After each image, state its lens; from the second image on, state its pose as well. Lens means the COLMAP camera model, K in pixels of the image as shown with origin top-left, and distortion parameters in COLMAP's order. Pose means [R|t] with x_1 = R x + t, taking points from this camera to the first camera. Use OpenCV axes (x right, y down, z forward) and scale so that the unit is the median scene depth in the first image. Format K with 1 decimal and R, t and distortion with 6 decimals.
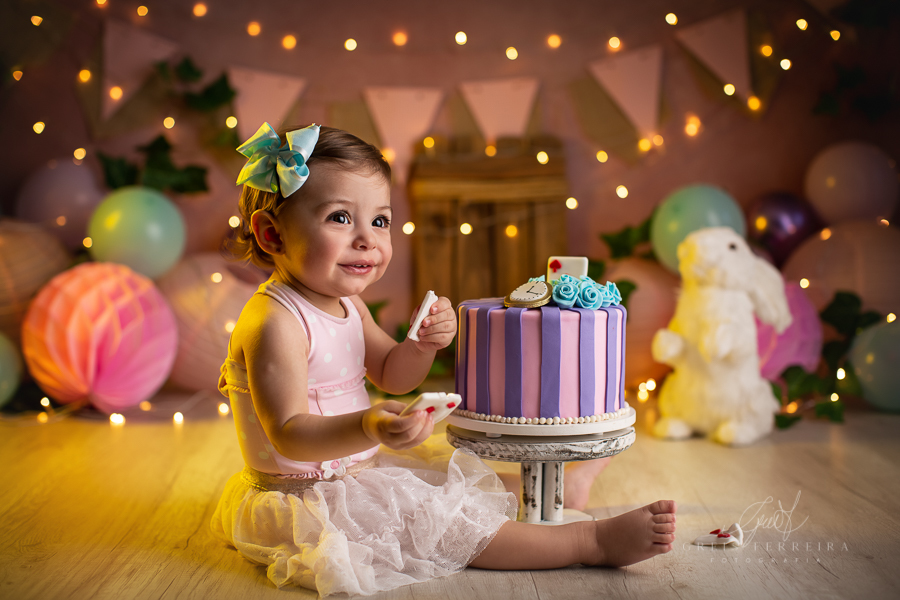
lens RADIAL K [[1340.4, 0, 452.1], [0, 1340.4, 294.7], [0, 0, 1]] dist [-0.133963, 0.123392]
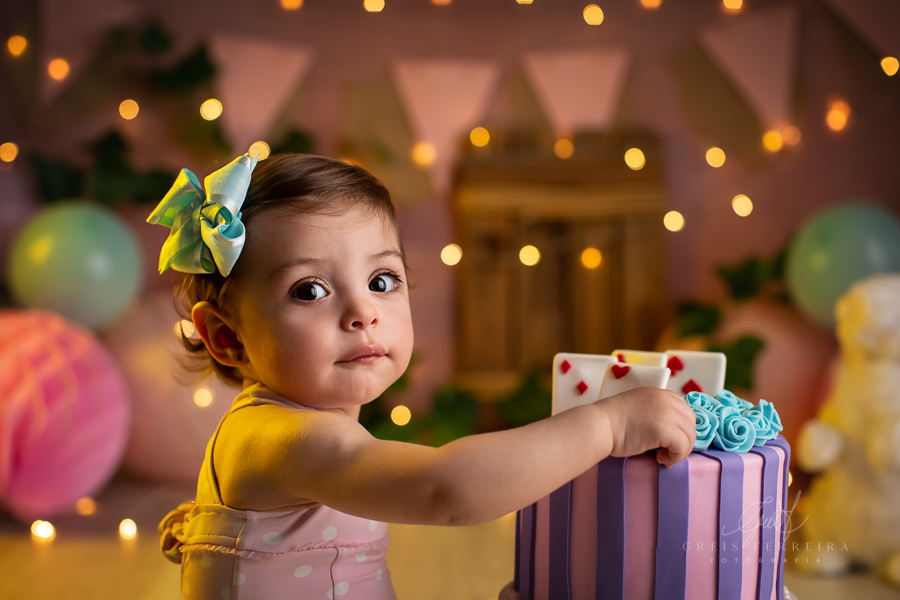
lens RADIAL K [[1530.1, 0, 450.4], [0, 1530.1, 300.7], [0, 0, 1]] dist [-0.134894, 0.093894]
pose [[0.999286, 0.006889, -0.037161, -0.001809], [-0.006256, 0.999834, 0.017121, -0.044079], [0.037272, -0.016876, 0.999163, 0.184206]]
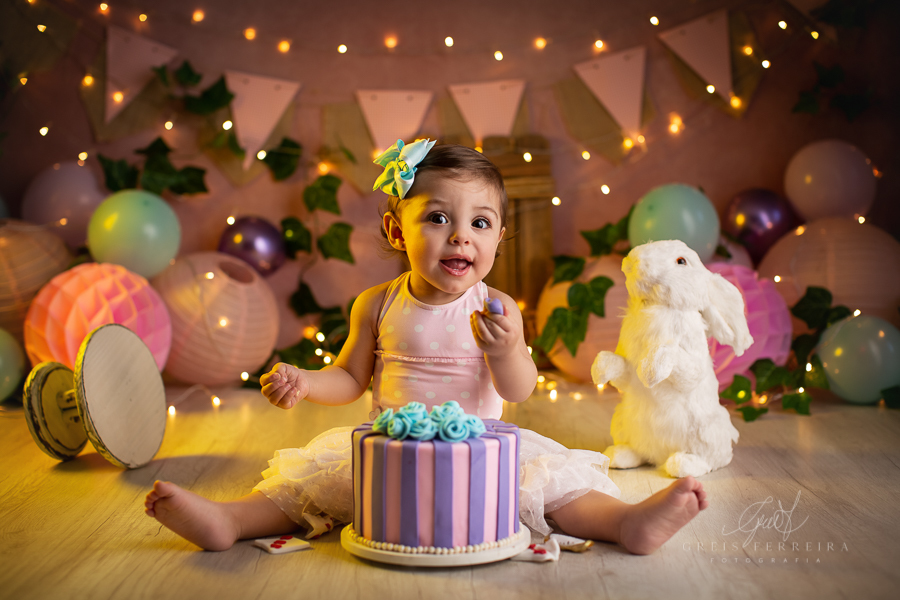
lens RADIAL K [[1340.4, 0, 452.1], [0, 1340.4, 294.7], [0, 0, 1]] dist [-0.133963, 0.123392]
pose [[0.999567, -0.003031, -0.029261, 0.045085], [0.003404, 0.999913, 0.012729, -0.010805], [0.029220, -0.012823, 0.999491, -0.041643]]
